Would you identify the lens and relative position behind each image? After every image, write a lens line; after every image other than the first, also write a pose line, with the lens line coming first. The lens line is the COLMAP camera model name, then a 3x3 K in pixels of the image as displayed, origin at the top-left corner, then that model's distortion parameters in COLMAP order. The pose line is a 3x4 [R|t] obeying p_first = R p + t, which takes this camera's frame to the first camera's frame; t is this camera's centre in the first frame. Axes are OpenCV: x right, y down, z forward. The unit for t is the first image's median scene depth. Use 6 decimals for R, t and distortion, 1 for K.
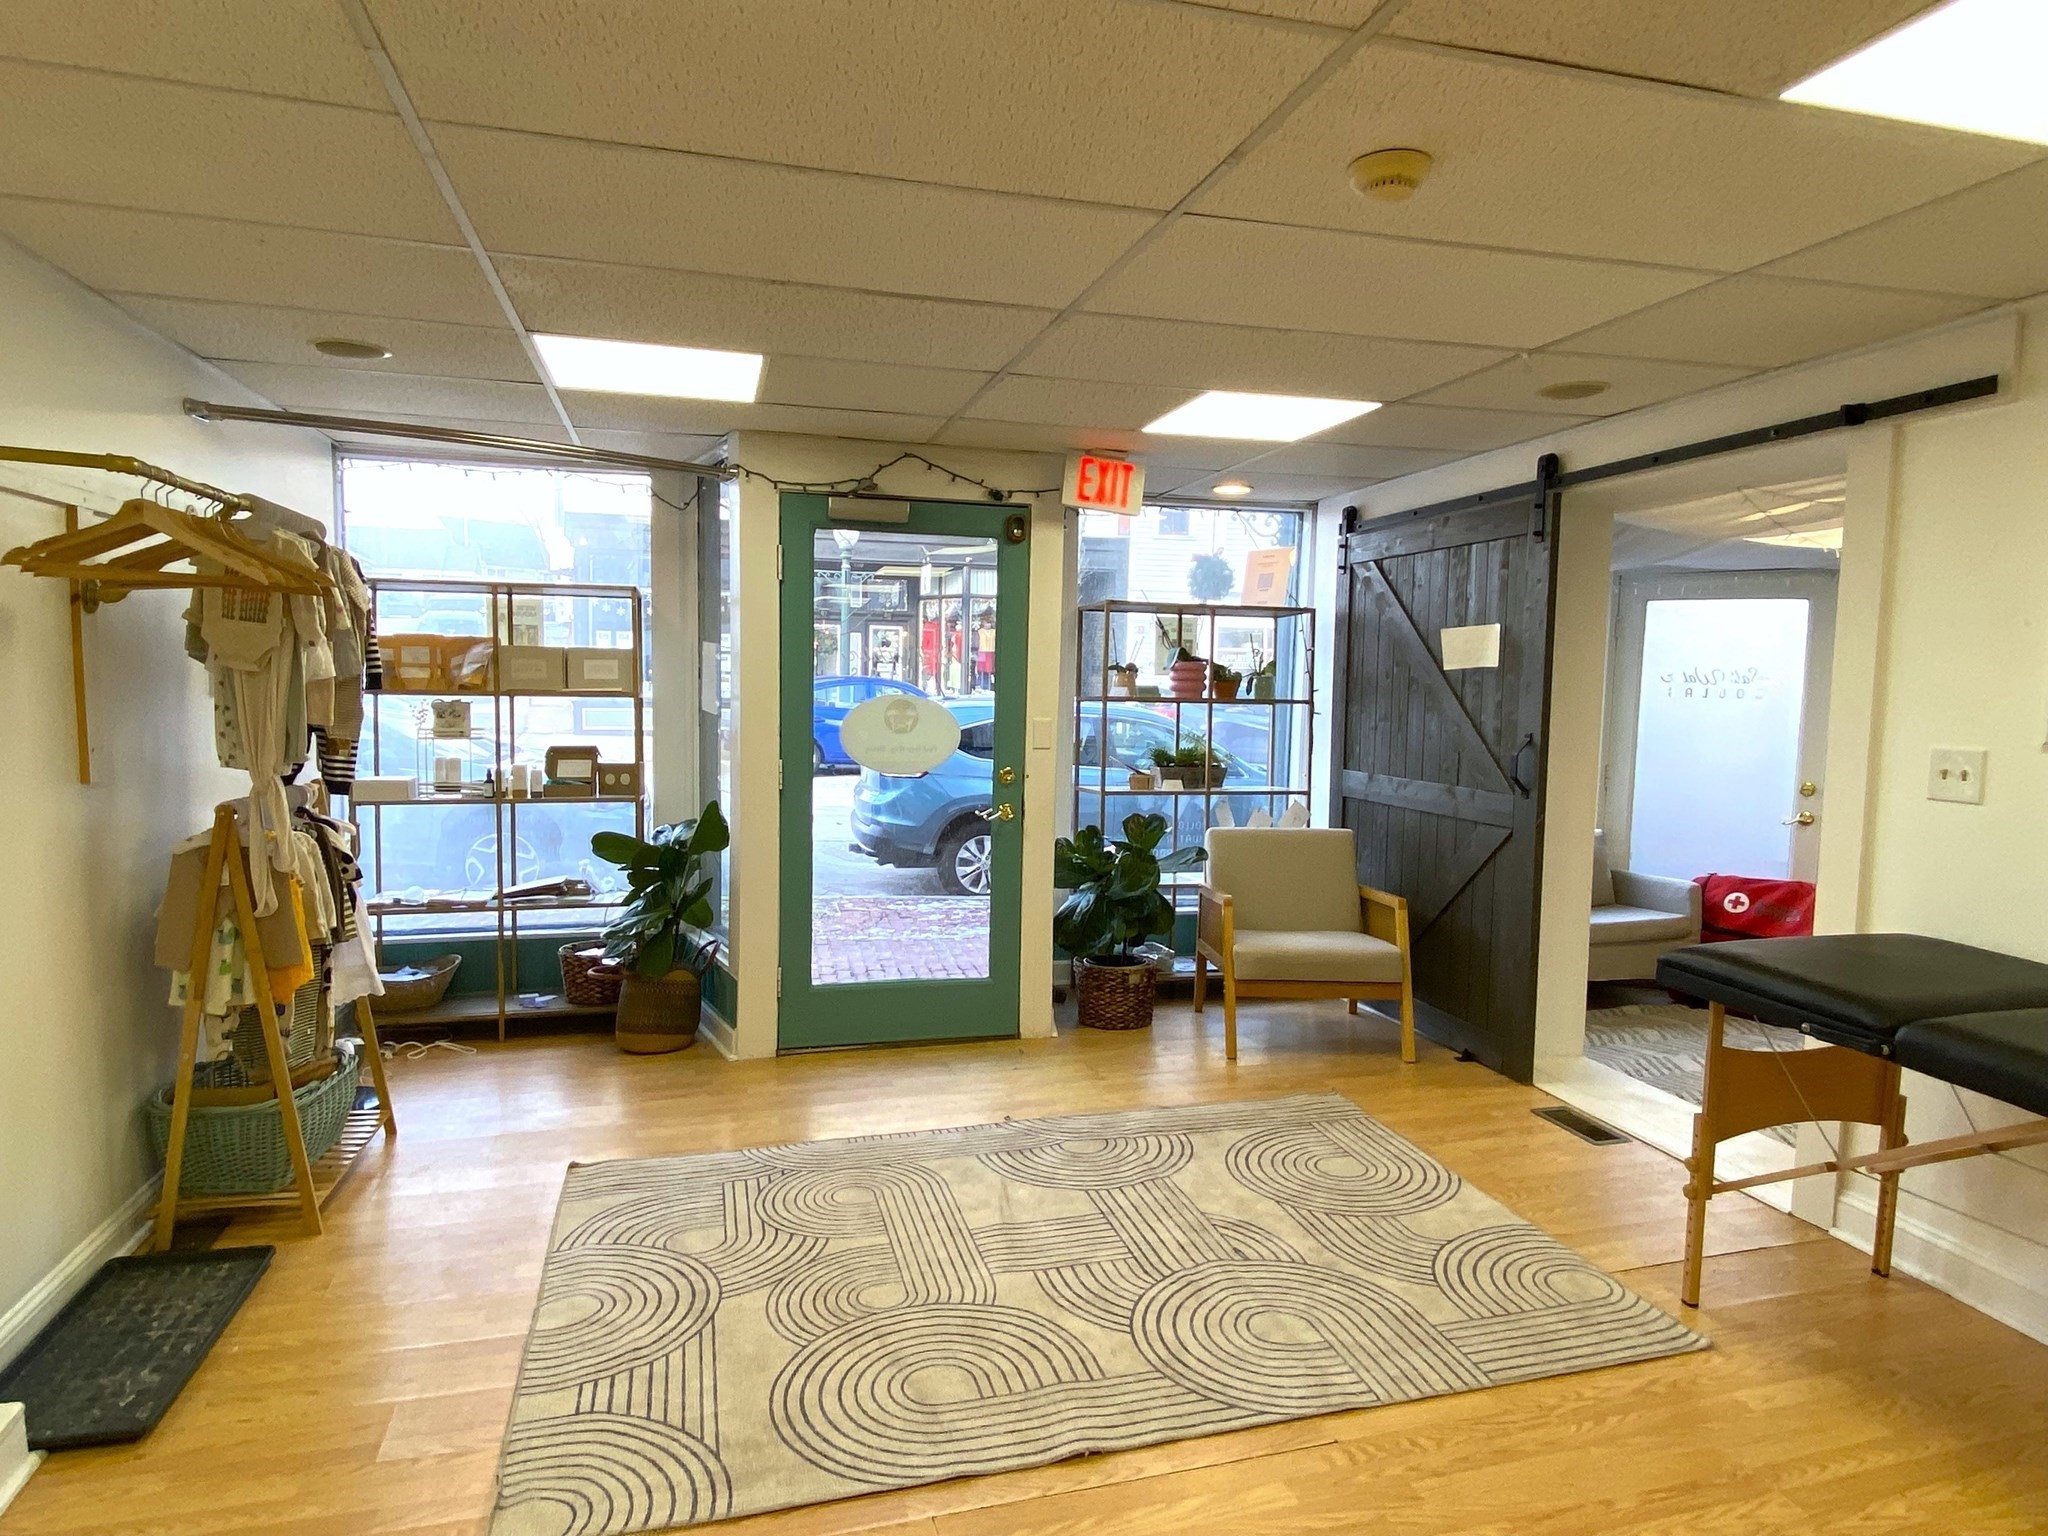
lens RADIAL K [[1185.0, 0, 1013.6], [0, 1185.0, 769.0], [0, 0, 1]] dist [0.039610, -0.041427]
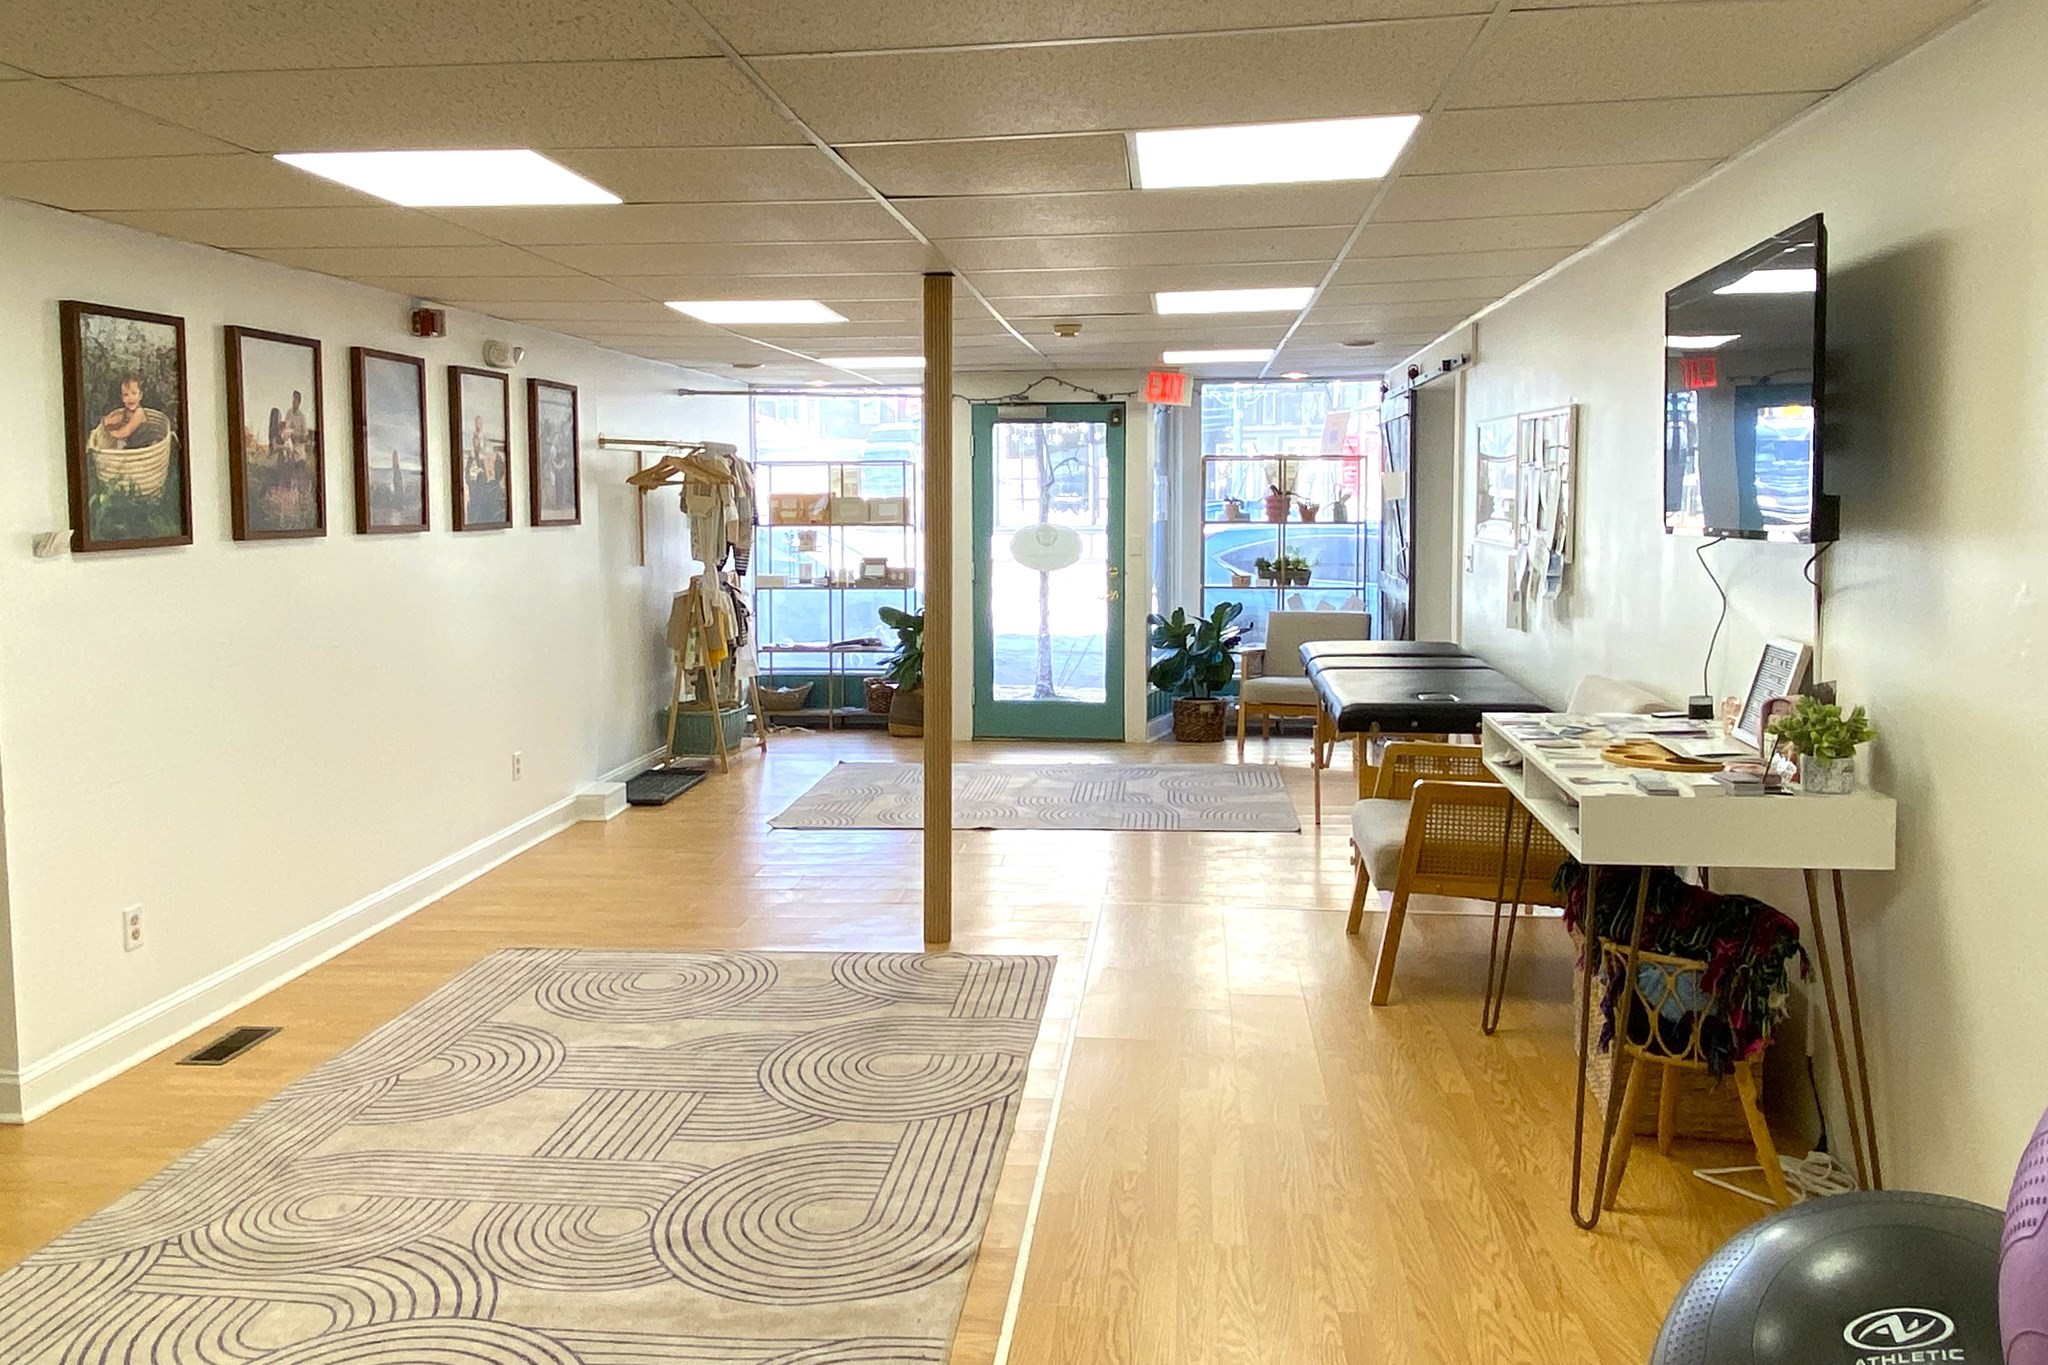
lens RADIAL K [[1507.9, 0, 1018.3], [0, 1507.9, 581.5], [0, 0, 1]] dist [0.032817, -0.036876]
pose [[0.932086, -0.001022, -0.362236, 0.624812], [-0.006171, 0.999806, -0.018701, 0.058039], [0.362185, 0.019666, 0.931899, -0.948998]]
